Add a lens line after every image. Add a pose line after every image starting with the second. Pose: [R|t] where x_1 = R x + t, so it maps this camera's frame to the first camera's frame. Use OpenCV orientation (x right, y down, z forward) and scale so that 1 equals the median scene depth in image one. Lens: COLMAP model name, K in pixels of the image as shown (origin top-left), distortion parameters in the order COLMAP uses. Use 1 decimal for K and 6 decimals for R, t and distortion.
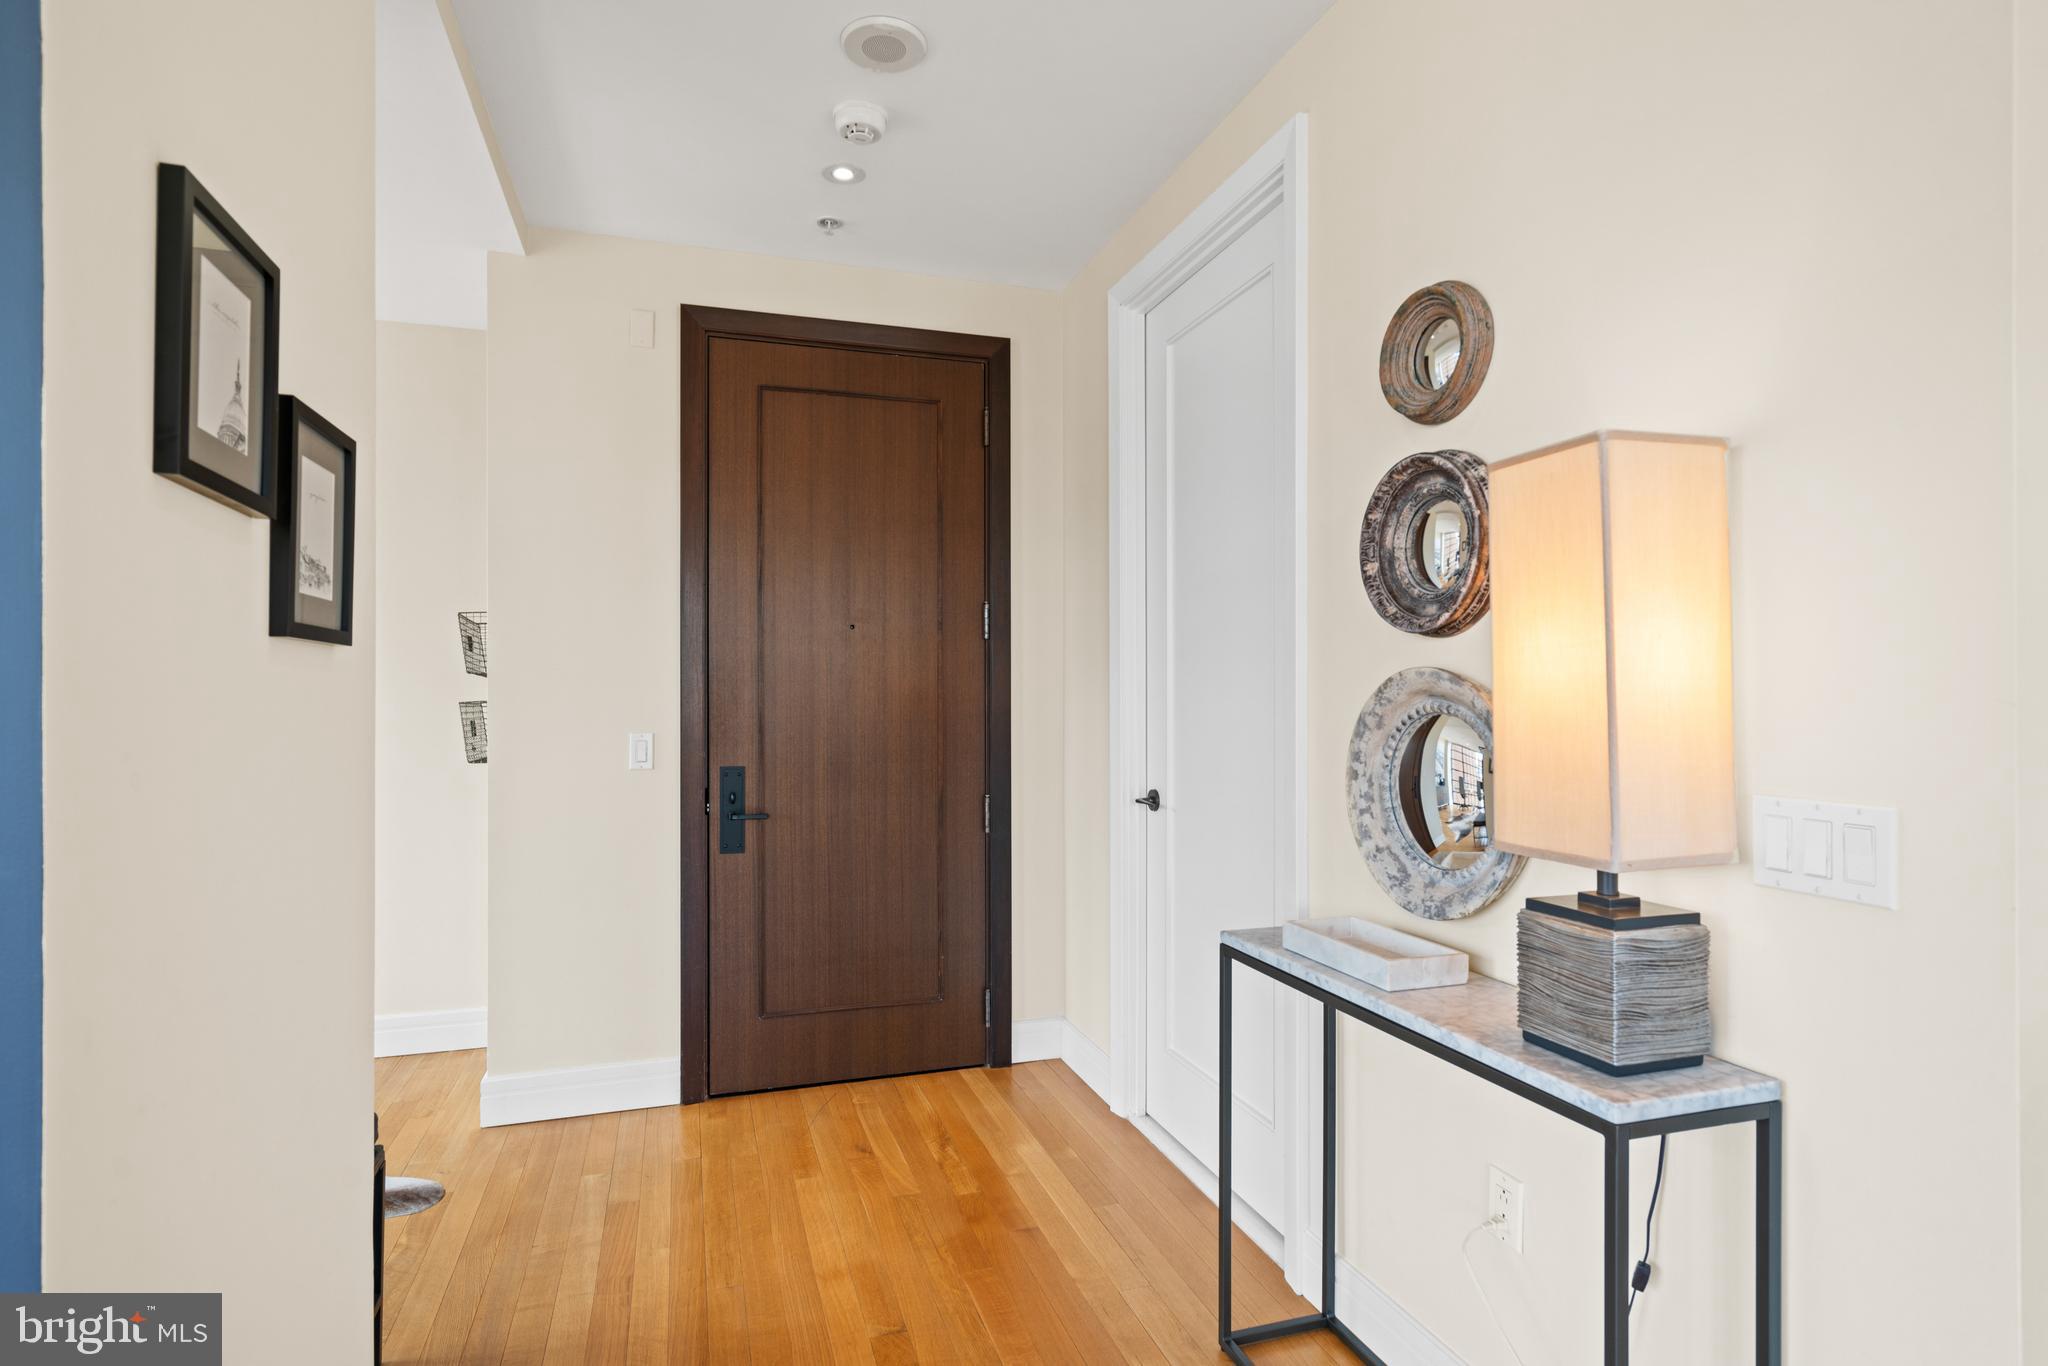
lens RADIAL K [[1038.1, 0, 1021.2], [0, 1038.1, 688.6], [0, 0, 1]] dist [-0.001400, 0.000053]
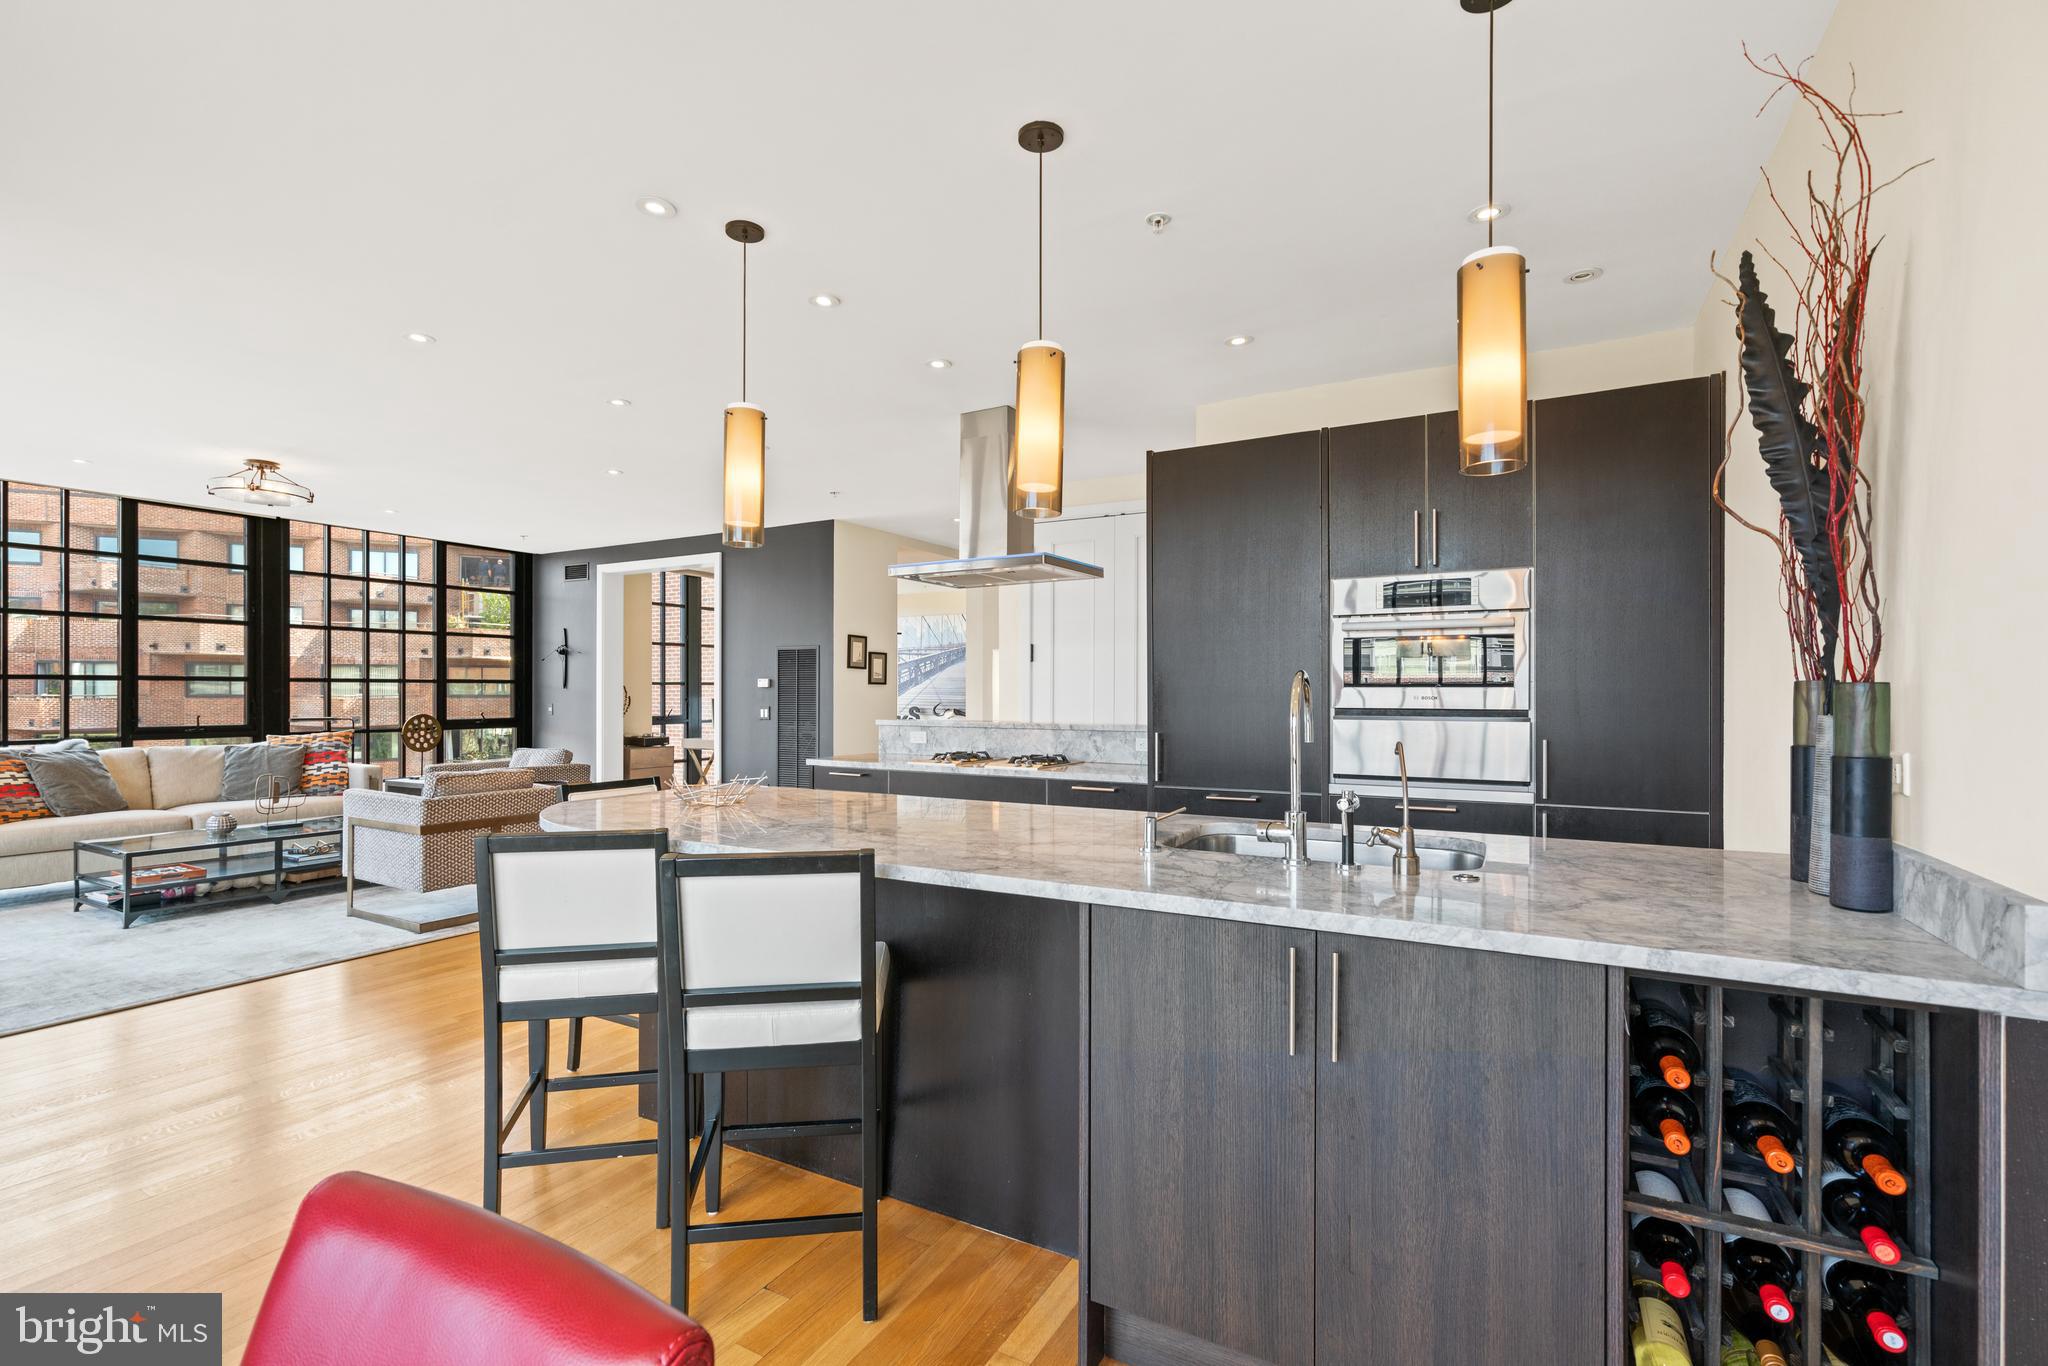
lens RADIAL K [[924.2, 0, 1023.8], [0, 924.2, 696.3], [0, 0, 1]] dist [-0.004926, 0.002630]
pose [[0.676506, 0.004124, -0.736426, 3.089306], [0.003021, 0.999960, 0.008376, -0.012247], [0.736431, -0.007891, 0.676467, -1.668334]]
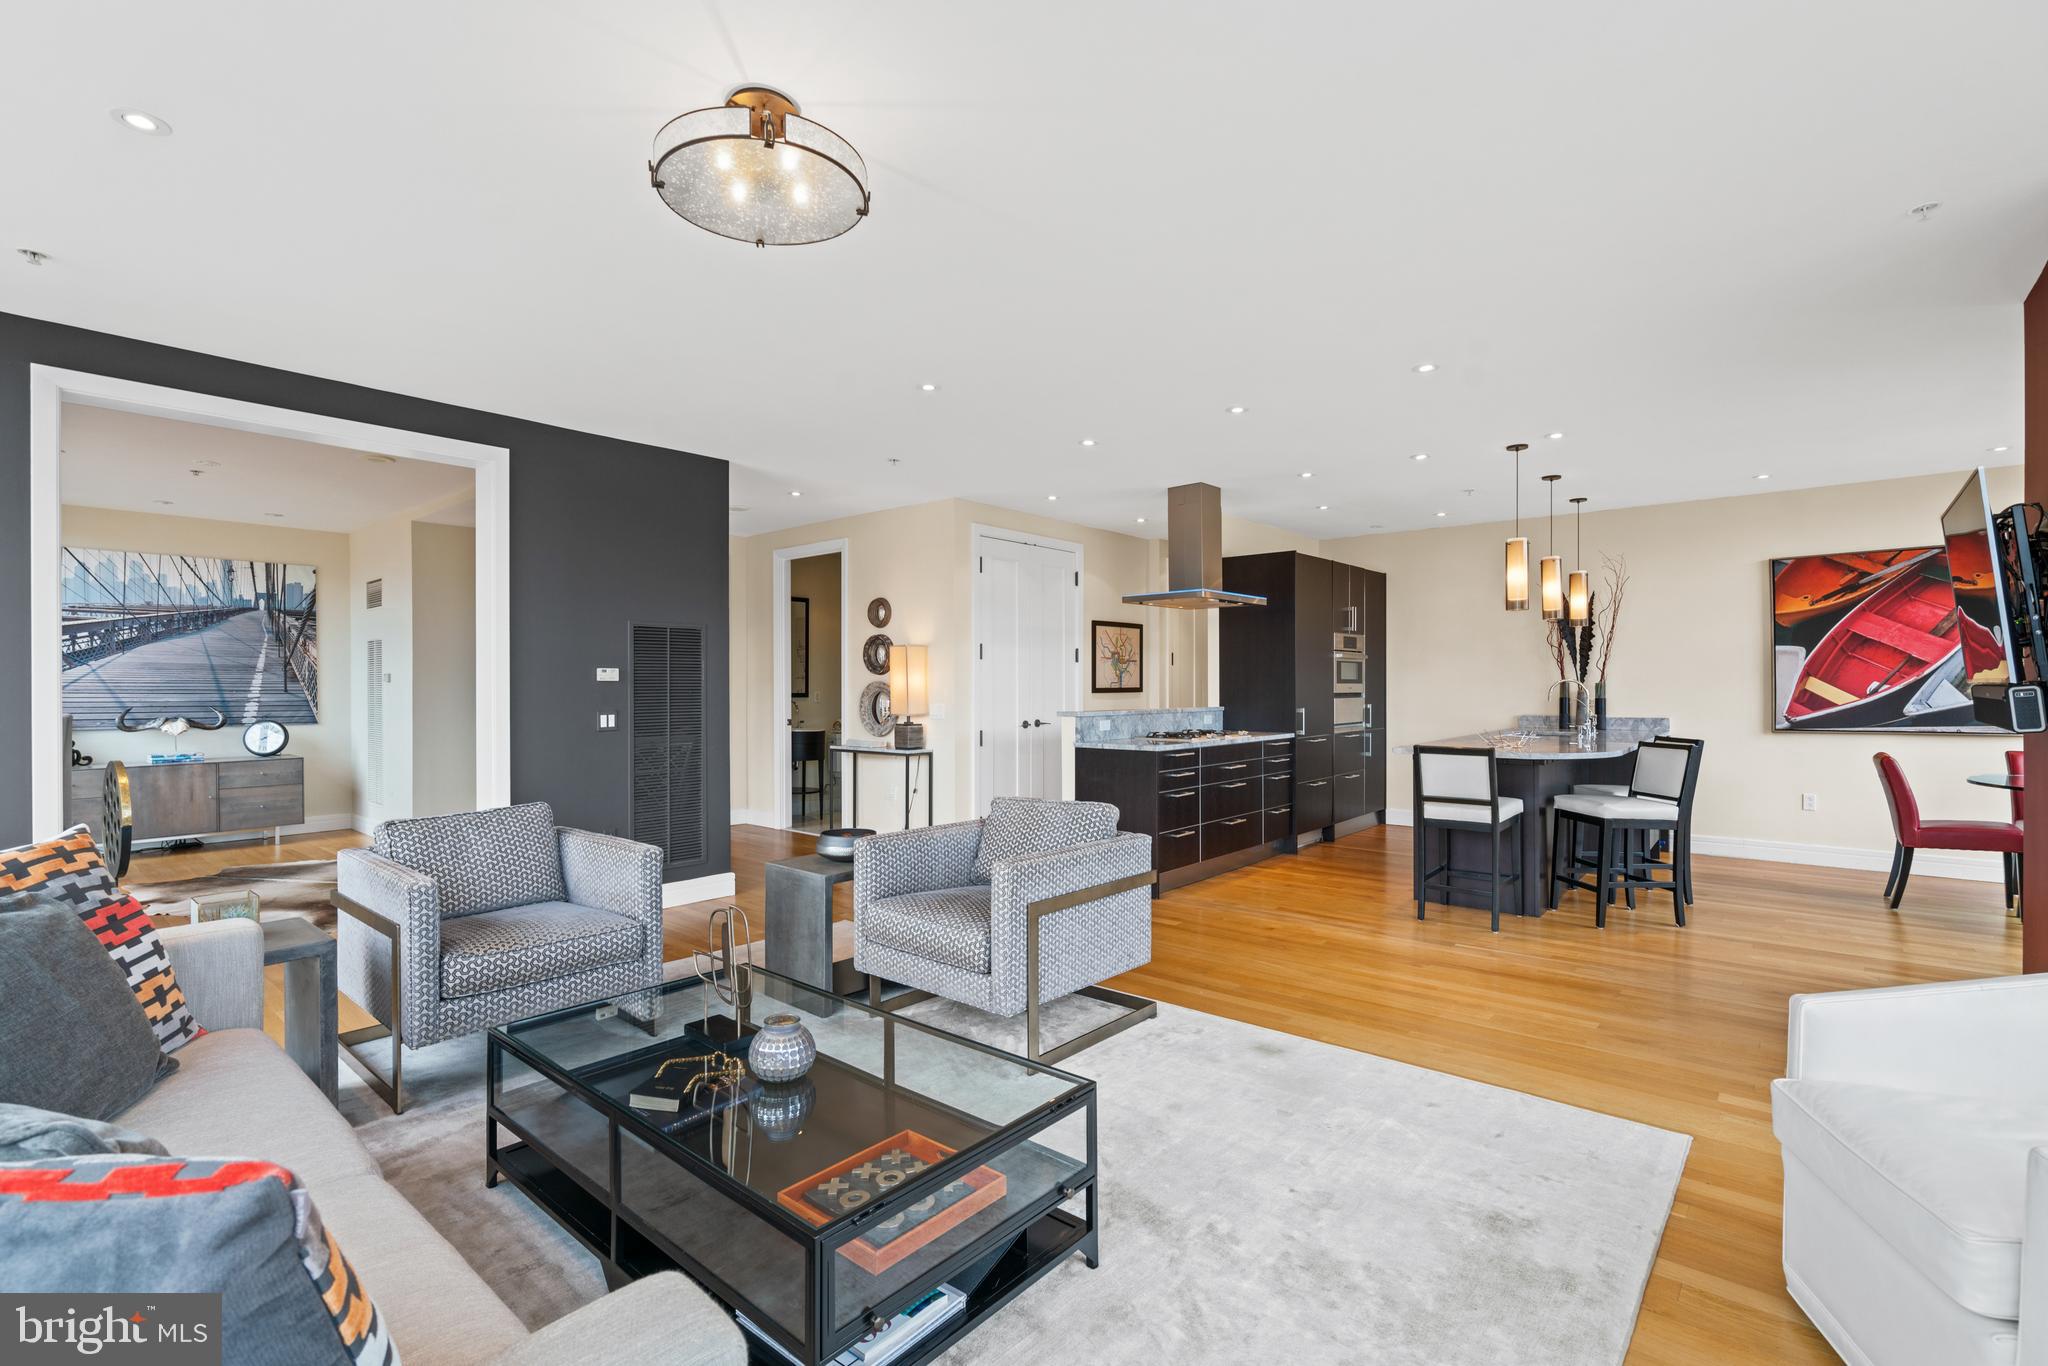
lens RADIAL K [[924.2, 0, 1016.0], [0, 924.2, 690.4], [0, 0, 1]] dist [-0.004926, 0.002630]
pose [[0.861958, -0.005171, 0.506953, -1.077973], [-0.000095, 0.999946, 0.010362, -0.022063], [-0.506980, -0.008979, 0.861911, -2.645301]]
